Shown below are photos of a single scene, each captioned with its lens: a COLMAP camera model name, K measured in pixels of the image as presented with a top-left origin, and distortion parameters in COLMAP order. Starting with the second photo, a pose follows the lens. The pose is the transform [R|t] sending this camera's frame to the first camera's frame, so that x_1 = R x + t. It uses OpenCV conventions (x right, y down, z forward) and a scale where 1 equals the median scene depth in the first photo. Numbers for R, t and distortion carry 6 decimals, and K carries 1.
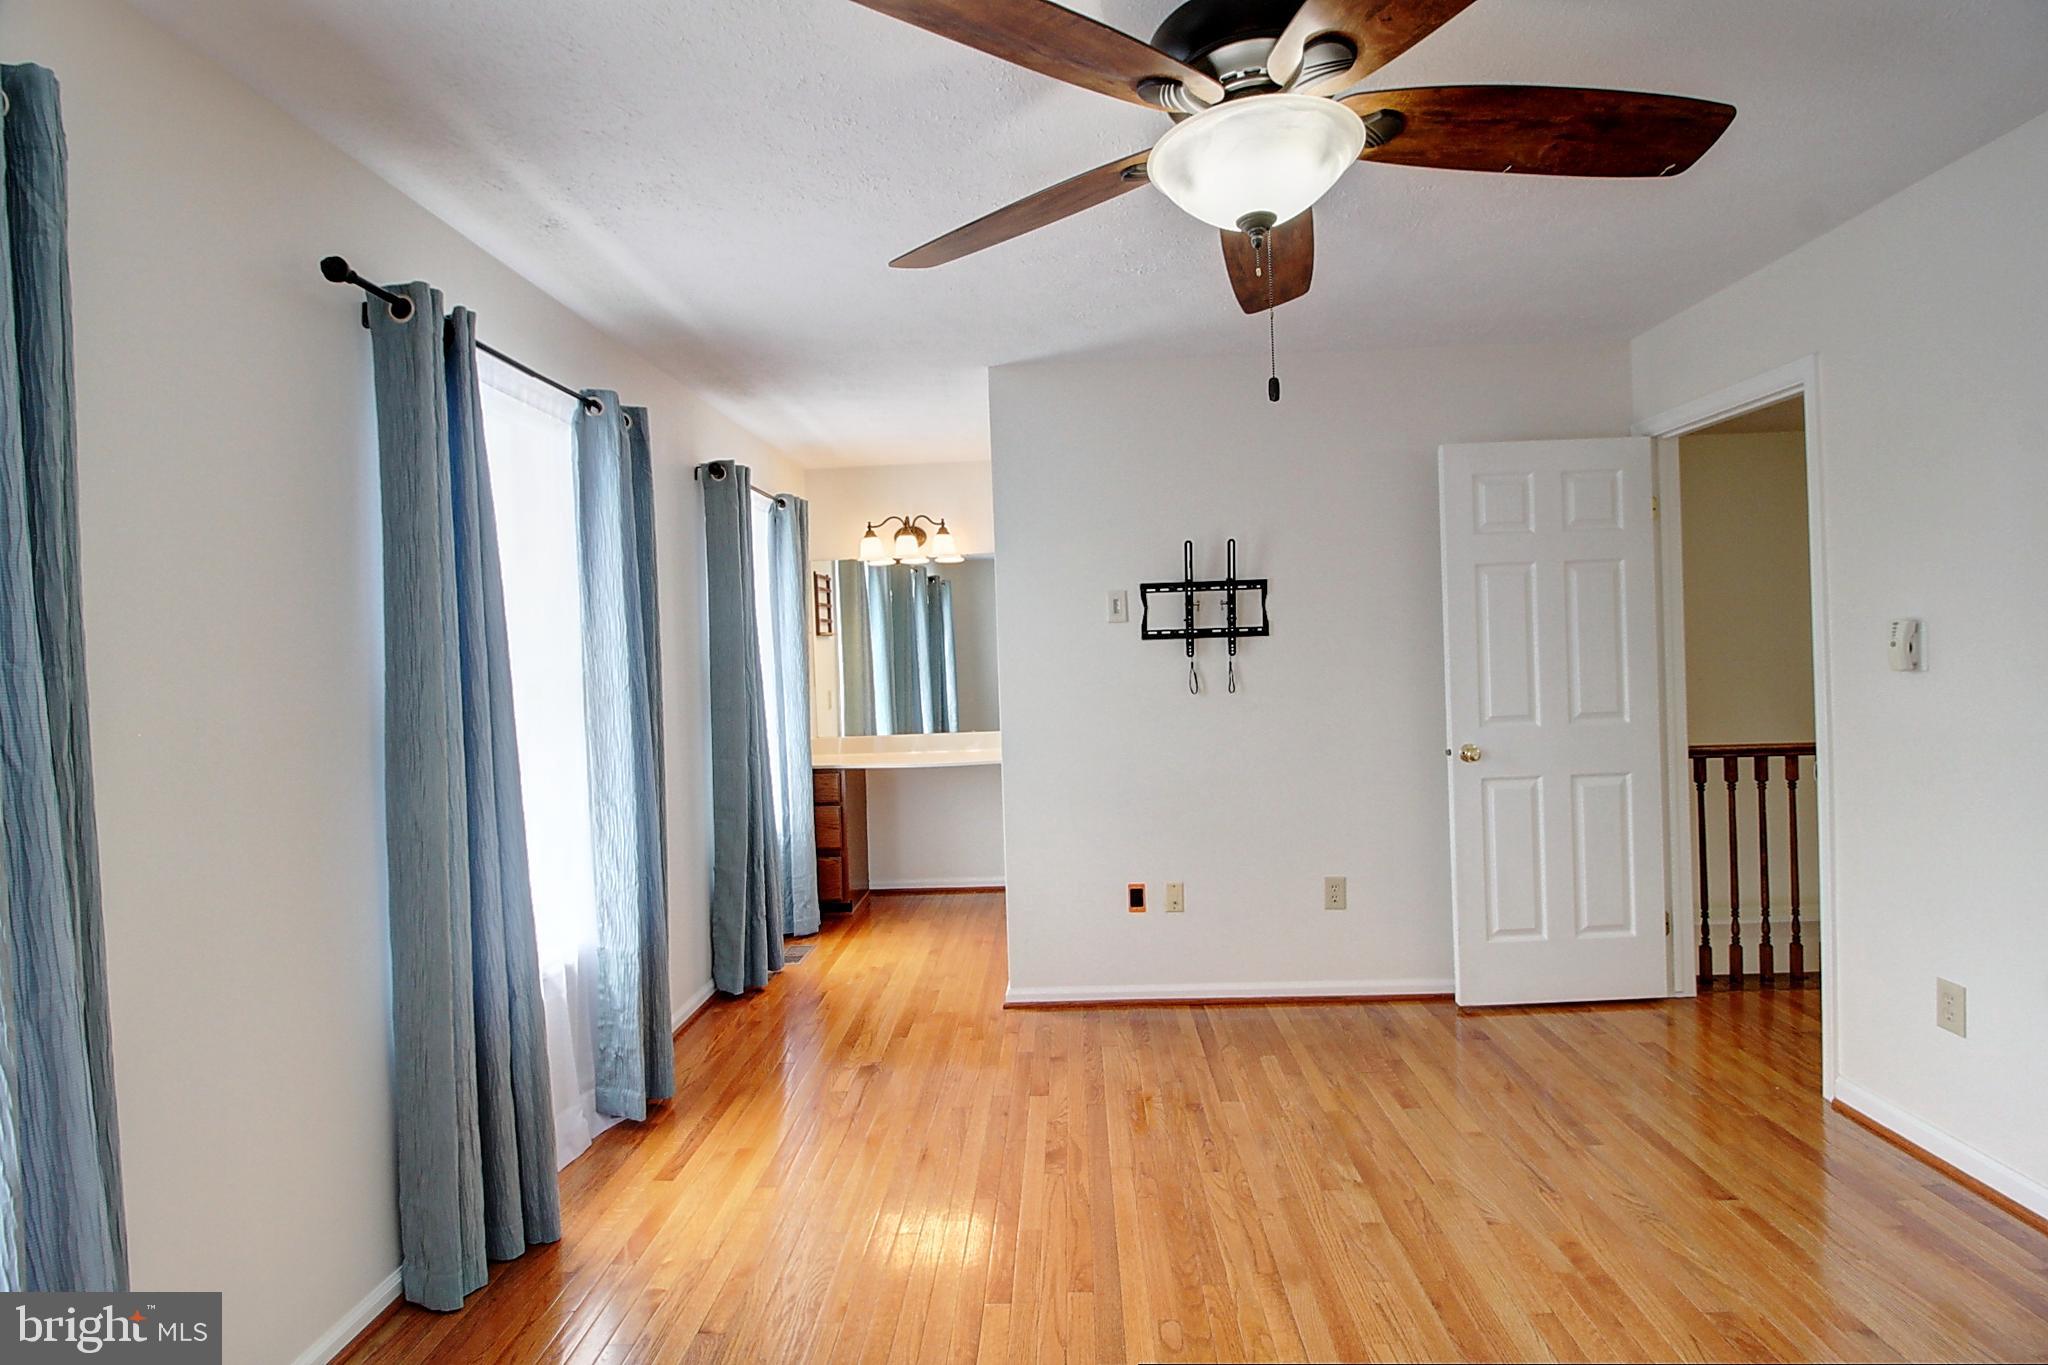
lens RADIAL K [[956.4, 0, 1029.9], [0, 956.4, 659.2], [0, 0, 1]] dist [-0.001317, -0.011555]
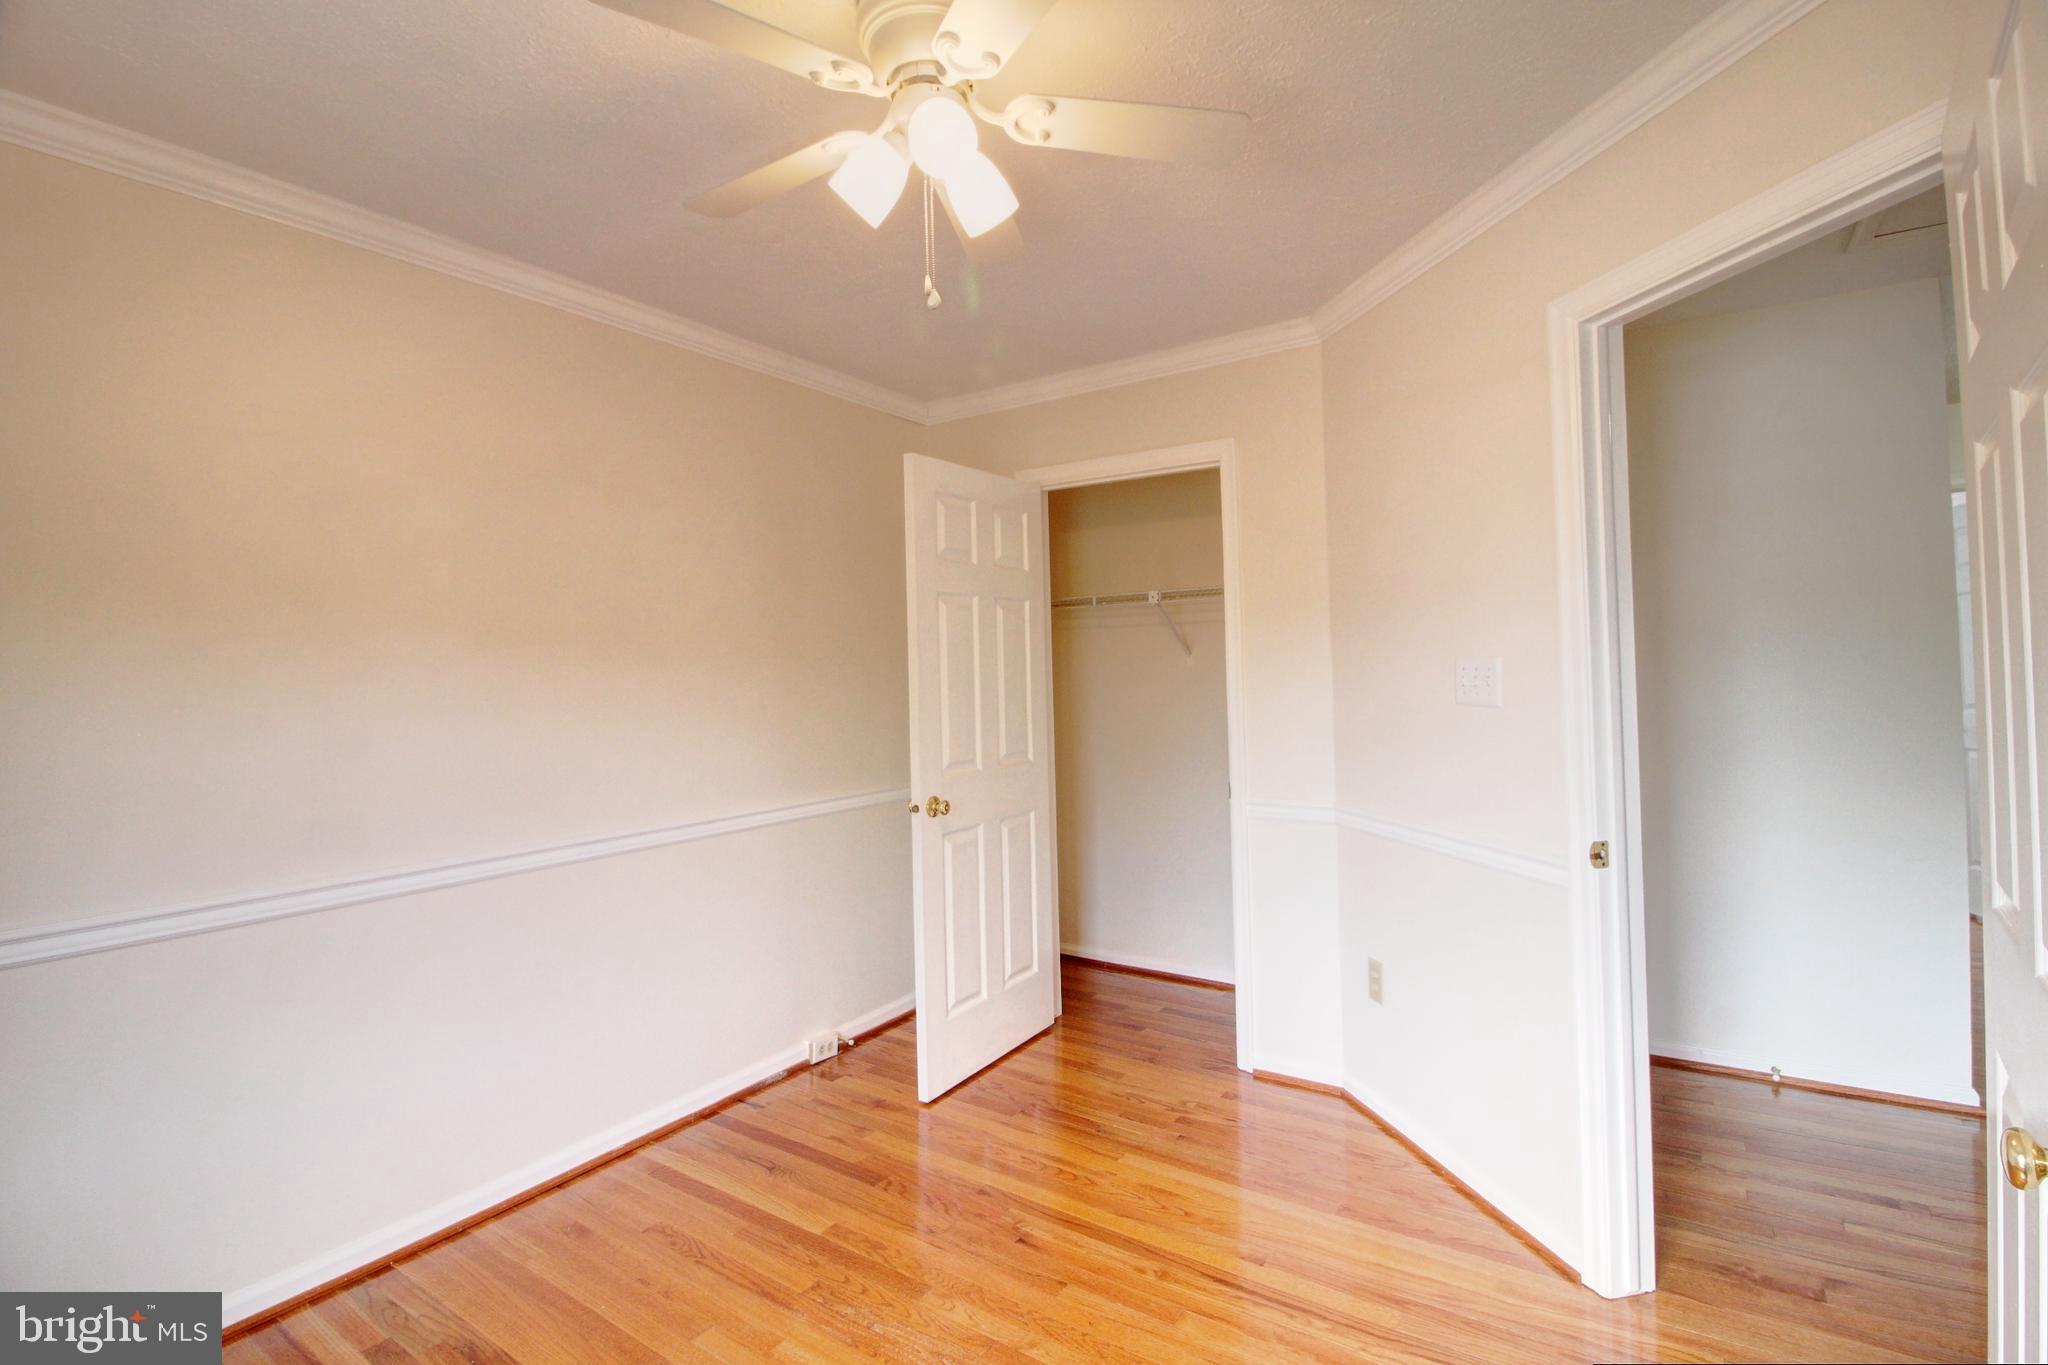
lens RADIAL K [[956.4, 0, 1038.5], [0, 956.4, 653.5], [0, 0, 1]] dist [-0.001317, -0.011555]
pose [[0.532446, 0.030382, 0.845919, -0.235543], [0.019389, 0.998656, -0.048072, 0.002005], [-0.846242, 0.041997, 0.531141, 0.449283]]
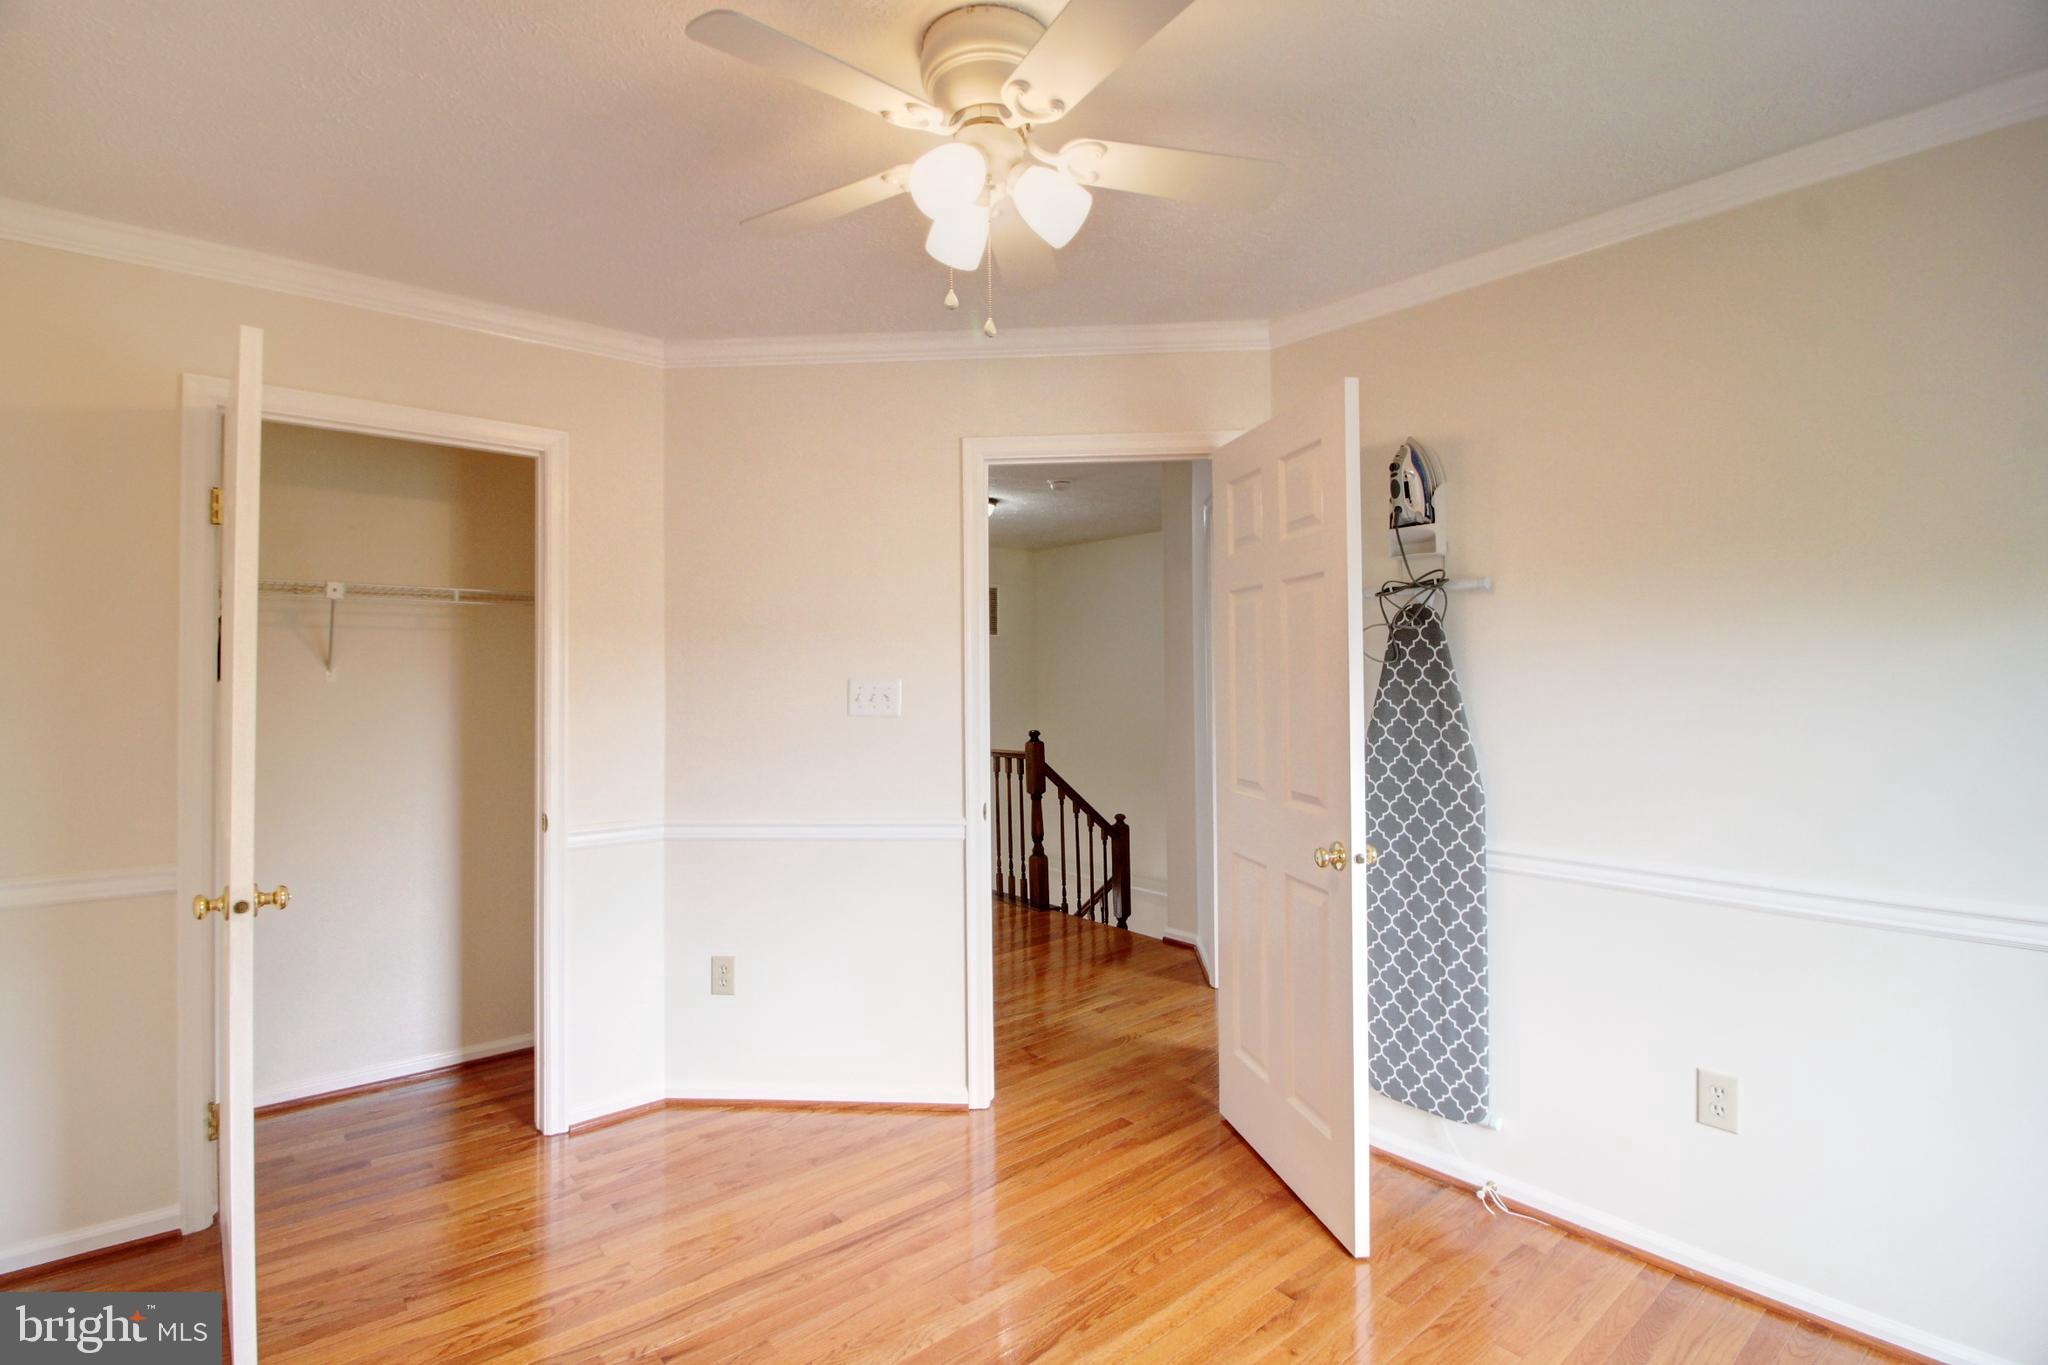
lens RADIAL K [[956.4, 0, 1017.3], [0, 956.4, 661.5], [0, 0, 1]] dist [-0.001317, -0.011555]
pose [[-0.667526, 0.046889, 0.743108, -0.238280], [0.033375, 0.998896, -0.033049, -0.005093], [-0.743838, 0.002740, -0.668354, 1.041329]]
